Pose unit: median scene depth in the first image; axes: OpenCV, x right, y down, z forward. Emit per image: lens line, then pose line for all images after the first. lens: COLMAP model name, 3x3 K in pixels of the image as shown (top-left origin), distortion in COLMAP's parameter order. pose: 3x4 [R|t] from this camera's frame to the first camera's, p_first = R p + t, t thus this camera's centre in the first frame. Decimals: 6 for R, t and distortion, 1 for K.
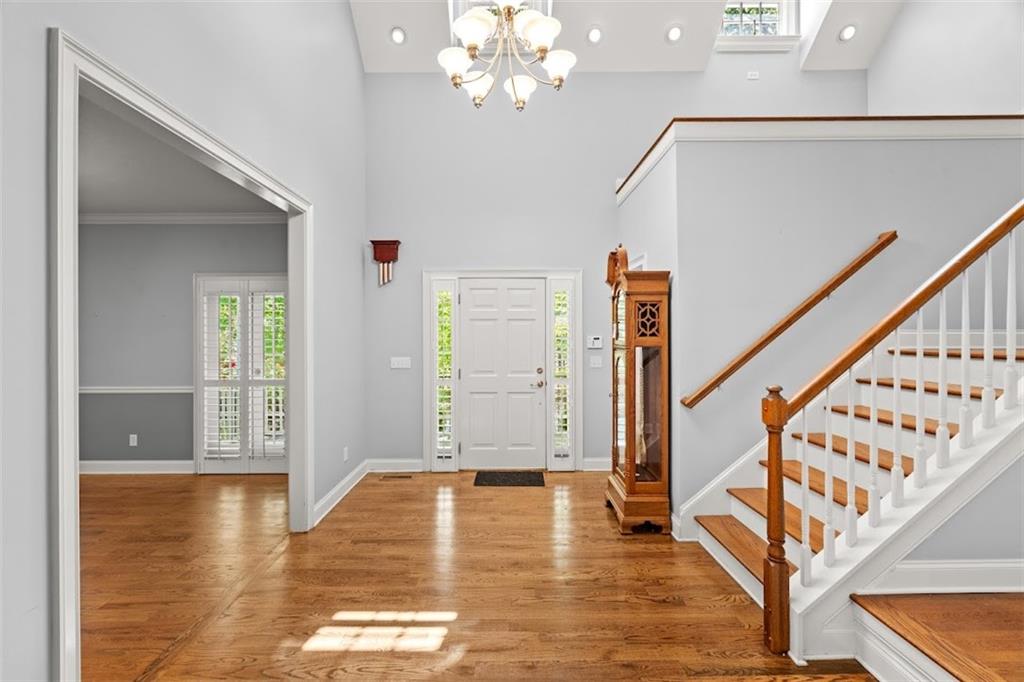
lens RADIAL K [[456.7, 0, 511.2], [0, 456.7, 334.1], [0, 0, 1]] dist [-0.005474, 0.003271]
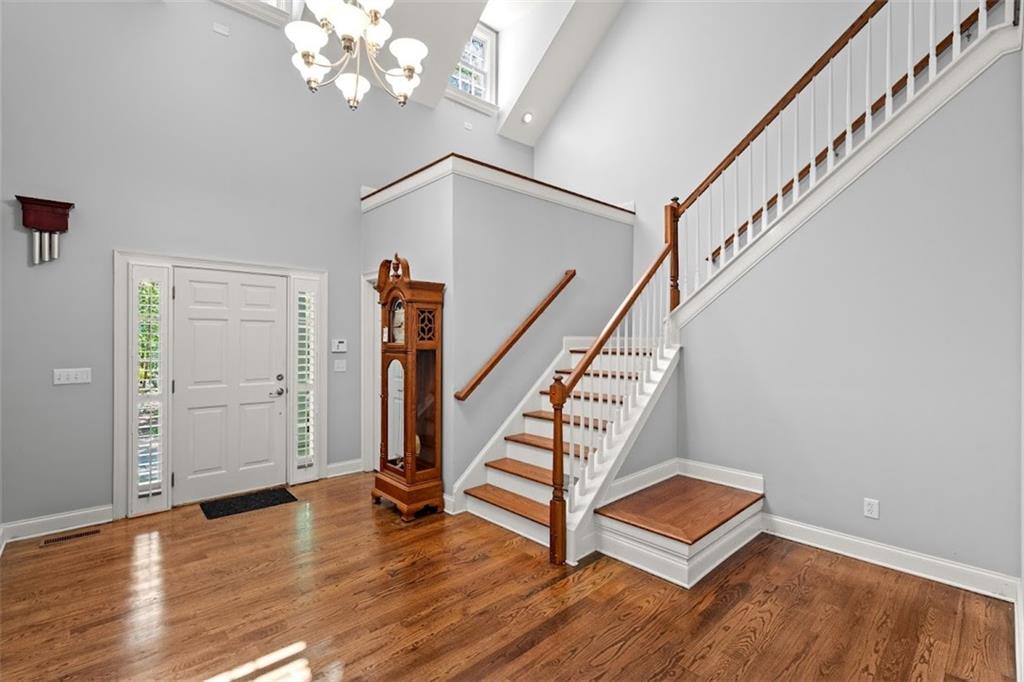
lens RADIAL K [[456.7, 0, 497.7], [0, 456.7, 340.8], [0, 0, 1]] dist [-0.005474, 0.003271]
pose [[0.750057, 0.002519, 0.661369, -0.276497], [-0.006598, 0.999971, 0.003673, 0.000957], [-0.661341, -0.007118, 0.750052, 0.038537]]
